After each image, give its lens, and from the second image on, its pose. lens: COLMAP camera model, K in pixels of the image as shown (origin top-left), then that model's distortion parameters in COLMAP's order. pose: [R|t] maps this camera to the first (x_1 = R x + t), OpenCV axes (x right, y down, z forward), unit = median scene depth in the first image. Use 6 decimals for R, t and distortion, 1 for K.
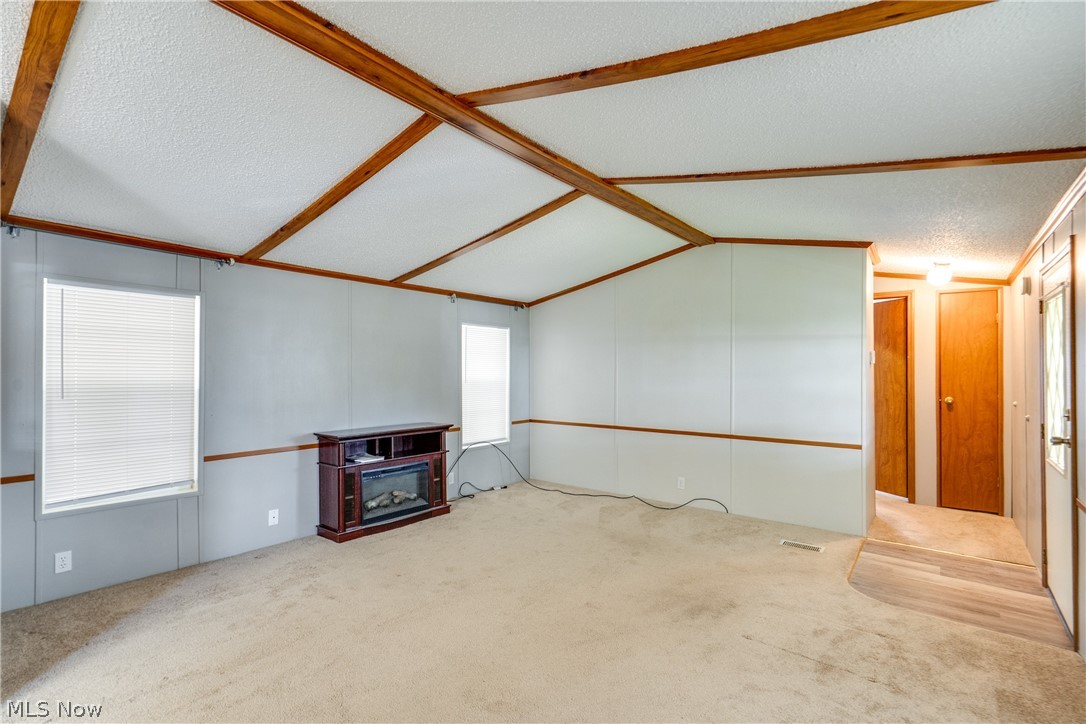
lens RADIAL K [[492.6, 0, 556.5], [0, 492.6, 370.2], [0, 0, 1]] dist [-0.004474, 0.002532]
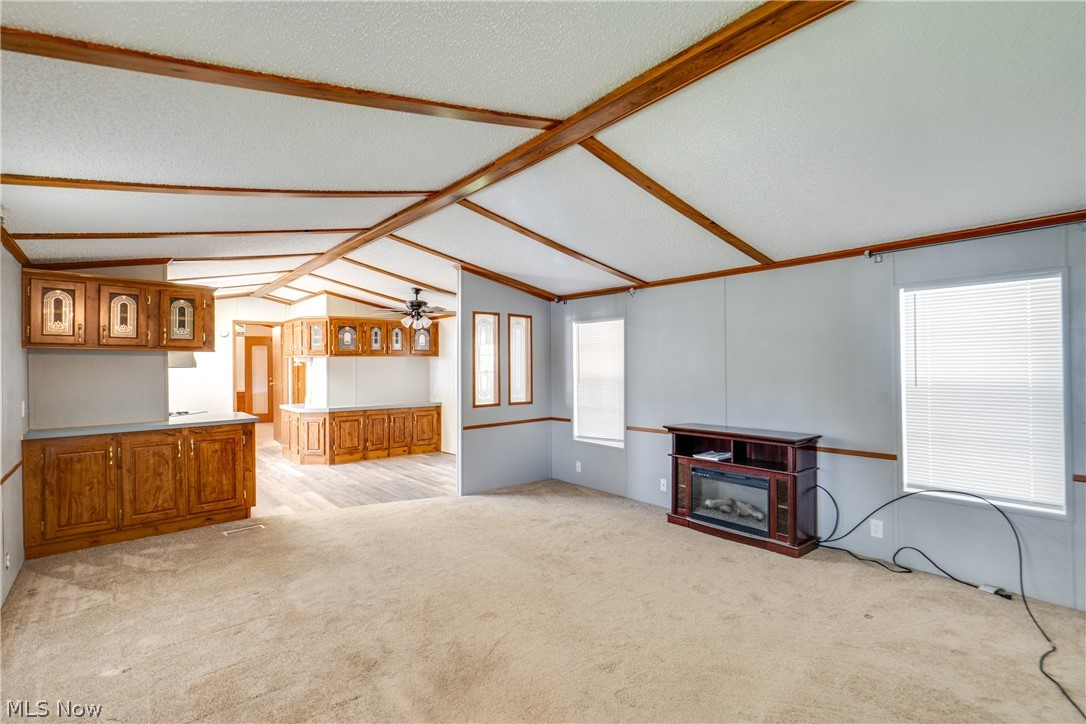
lens RADIAL K [[492.6, 0, 537.1], [0, 492.6, 358.8], [0, 0, 1]] dist [-0.004474, 0.002532]
pose [[-0.194453, -0.020787, -0.980691, 0.653935], [0.006020, 0.999731, -0.022384, 0.004460], [0.980893, -0.010256, -0.194276, 0.847319]]
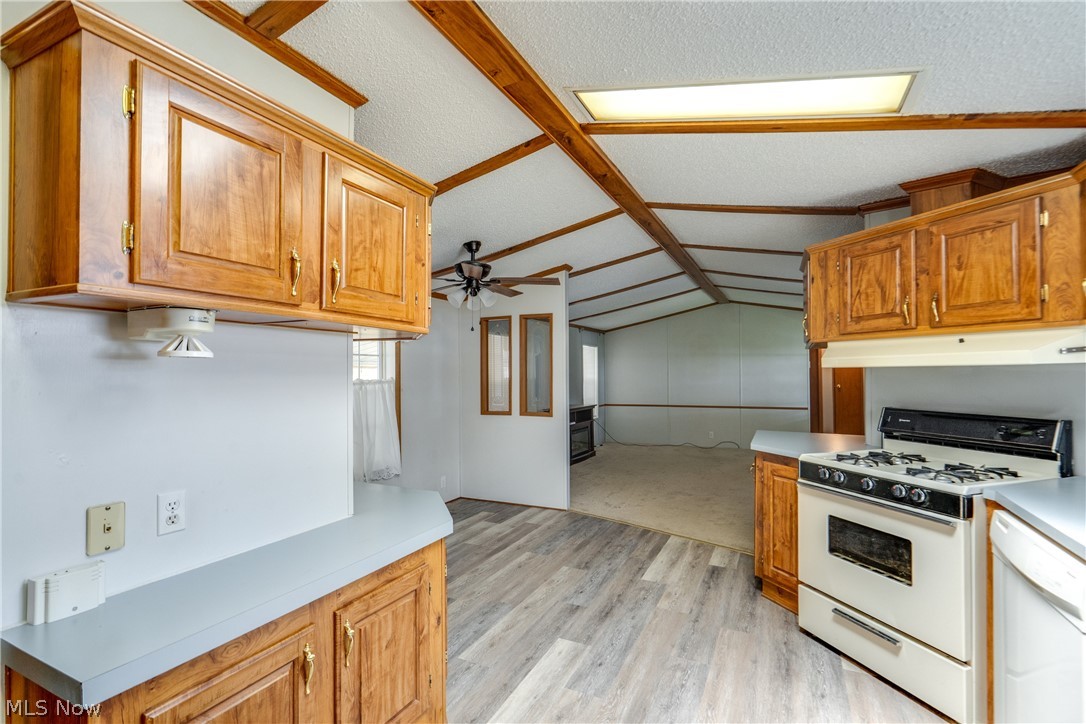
lens RADIAL K [[492.6, 0, 541.8], [0, 492.6, 370.2], [0, 0, 1]] dist [-0.004474, 0.002532]
pose [[0.978940, -0.008127, 0.203986, -0.852829], [0.009358, 0.999943, -0.005072, -0.003408], [-0.203933, 0.006874, 0.978961, -0.753751]]
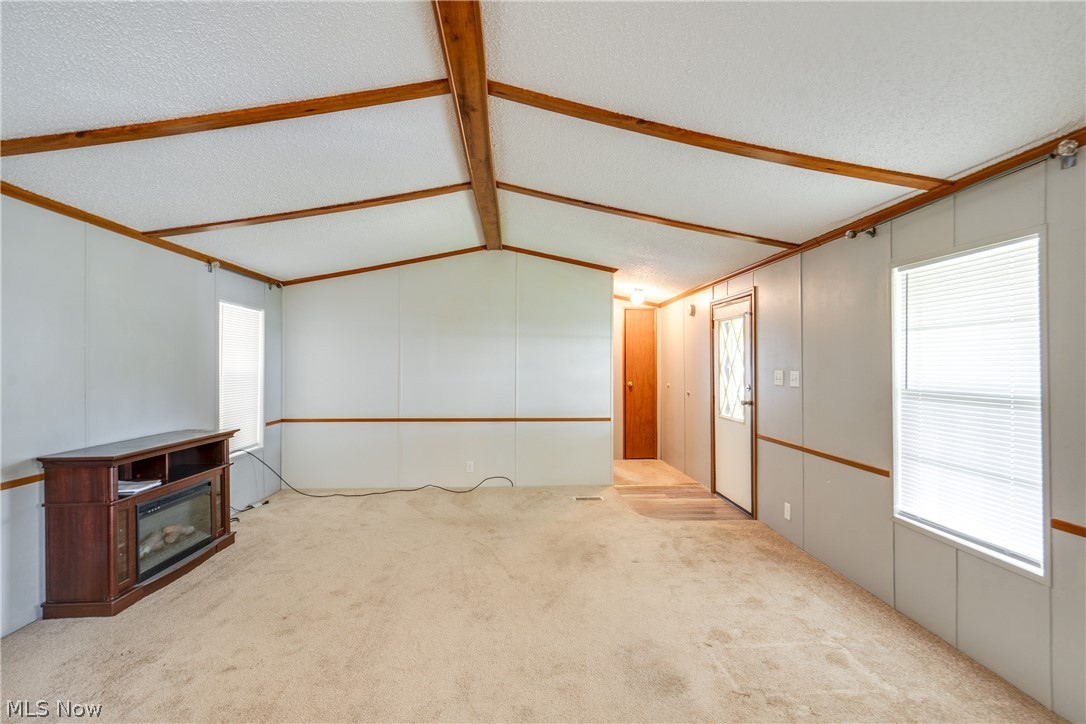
lens RADIAL K [[492.6, 0, 547.4], [0, 492.6, 363.4], [0, 0, 1]] dist [-0.004474, 0.002532]
pose [[0.749705, 0.003890, 0.661761, -0.403055], [-0.003238, 0.999992, -0.002210, 0.006025], [-0.661764, -0.000486, 0.749712, 0.095413]]
